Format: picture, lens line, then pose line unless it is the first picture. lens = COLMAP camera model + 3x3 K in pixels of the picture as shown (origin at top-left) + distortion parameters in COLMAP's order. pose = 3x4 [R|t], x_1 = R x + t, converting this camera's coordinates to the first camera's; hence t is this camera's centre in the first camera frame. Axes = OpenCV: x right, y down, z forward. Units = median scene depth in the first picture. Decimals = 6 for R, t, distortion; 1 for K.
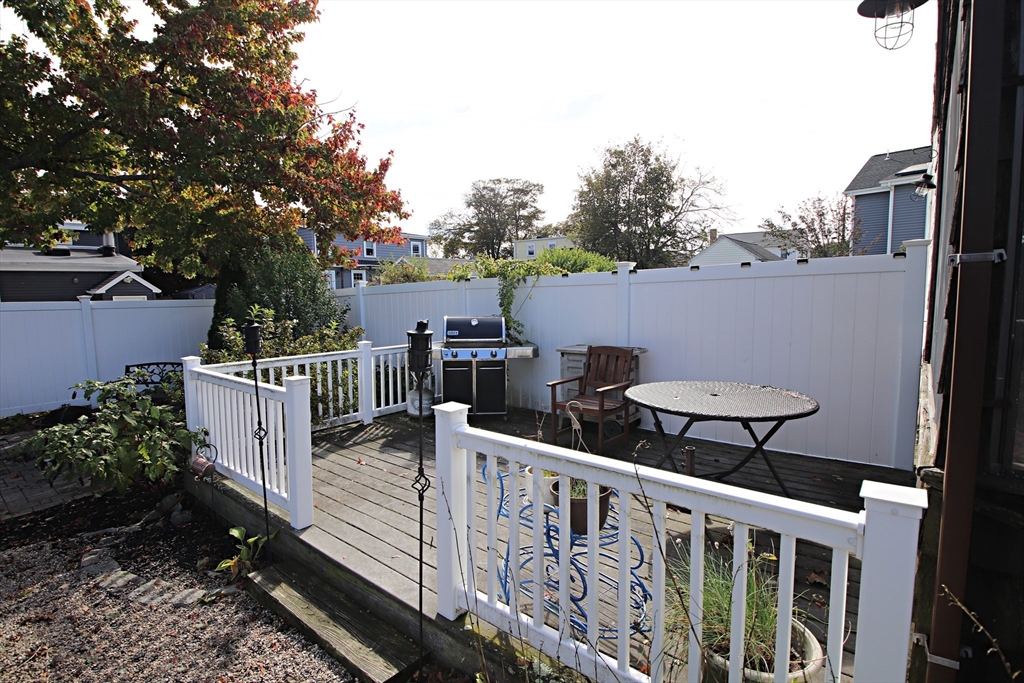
lens RADIAL K [[485.1, 0, 508.1], [0, 485.1, 340.2], [0, 0, 1]] dist [0.011544, -0.024711]
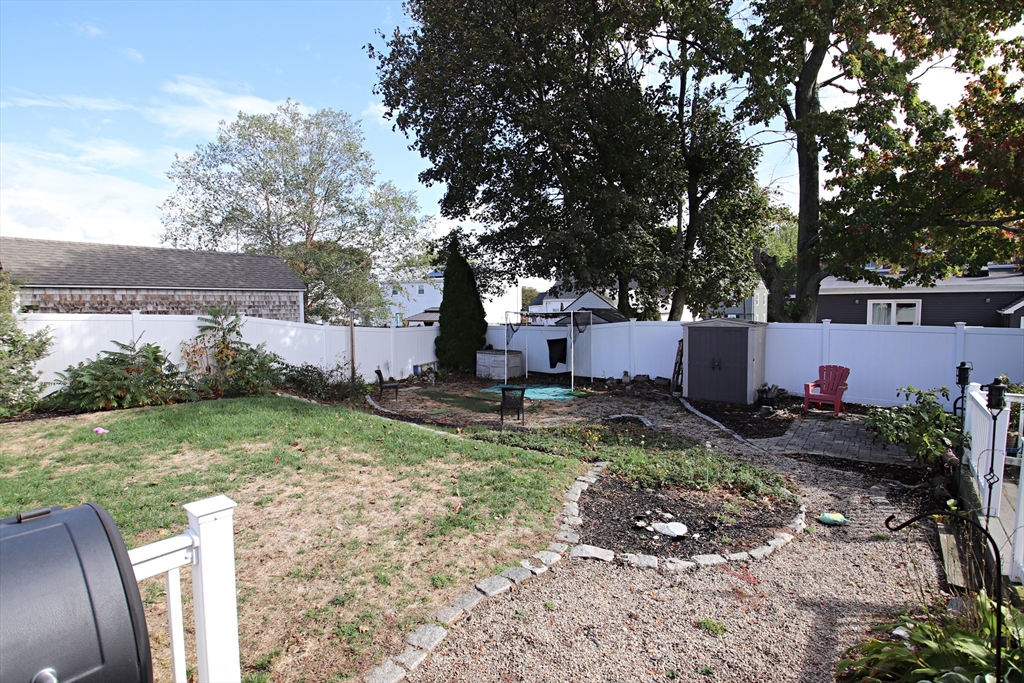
lens RADIAL K [[485.1, 0, 508.1], [0, 485.1, 340.2], [0, 0, 1]] dist [0.011544, -0.024711]
pose [[0.019248, 0.075679, -0.996946, 0.841588], [-0.096433, 0.992623, 0.073489, -0.073477], [0.995153, 0.094724, 0.026404, -0.431444]]
